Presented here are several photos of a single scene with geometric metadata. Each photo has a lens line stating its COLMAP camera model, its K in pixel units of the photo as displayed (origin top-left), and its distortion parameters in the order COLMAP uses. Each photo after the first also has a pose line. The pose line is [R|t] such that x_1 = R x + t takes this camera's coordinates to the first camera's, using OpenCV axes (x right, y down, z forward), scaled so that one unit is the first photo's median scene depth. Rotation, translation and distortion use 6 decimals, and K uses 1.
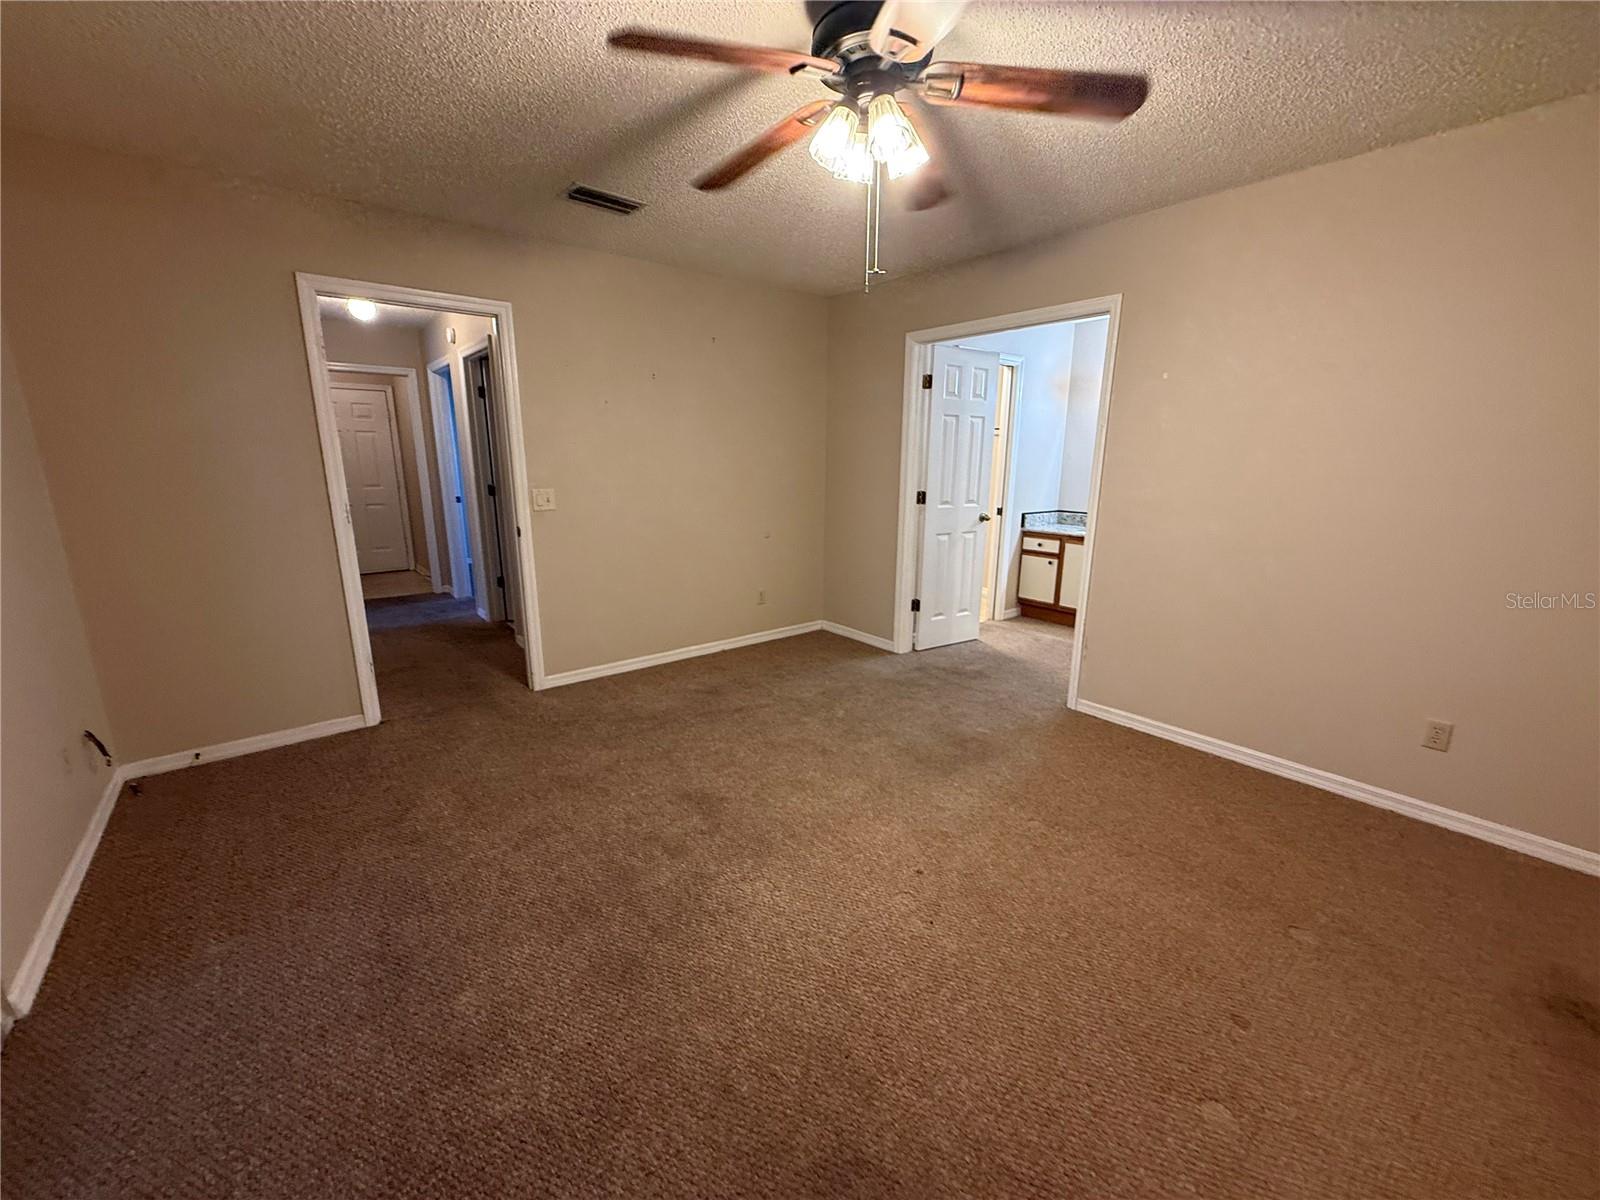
lens RADIAL K [[641.1, 0, 796.6], [0, 641.1, 602.1], [0, 0, 1]] dist [0.001590, 0.000112]
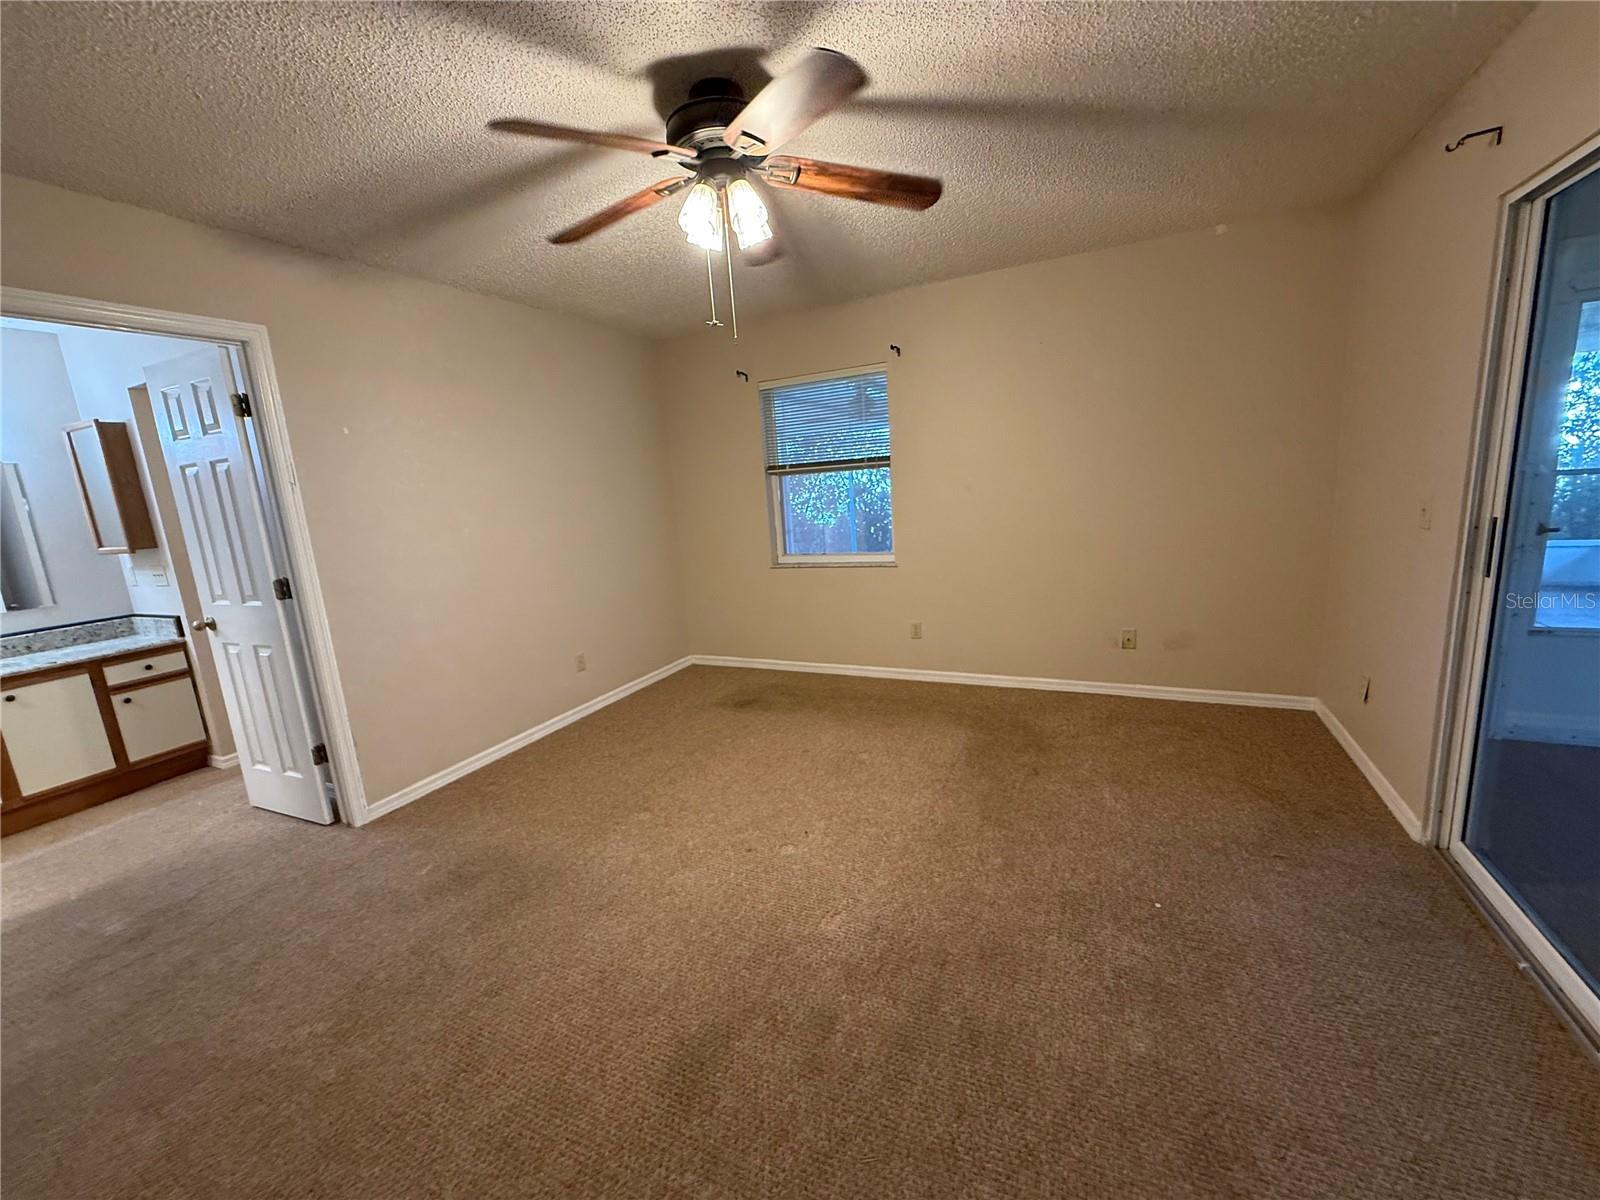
lens RADIAL K [[641.1, 0, 796.6], [0, 641.1, 602.1], [0, 0, 1]] dist [0.001590, 0.000112]
pose [[-0.423650, -0.144598, 0.894210, -0.631294], [0.270672, 0.921867, 0.277306, -0.219705], [-0.864440, 0.359519, -0.351410, 0.921864]]
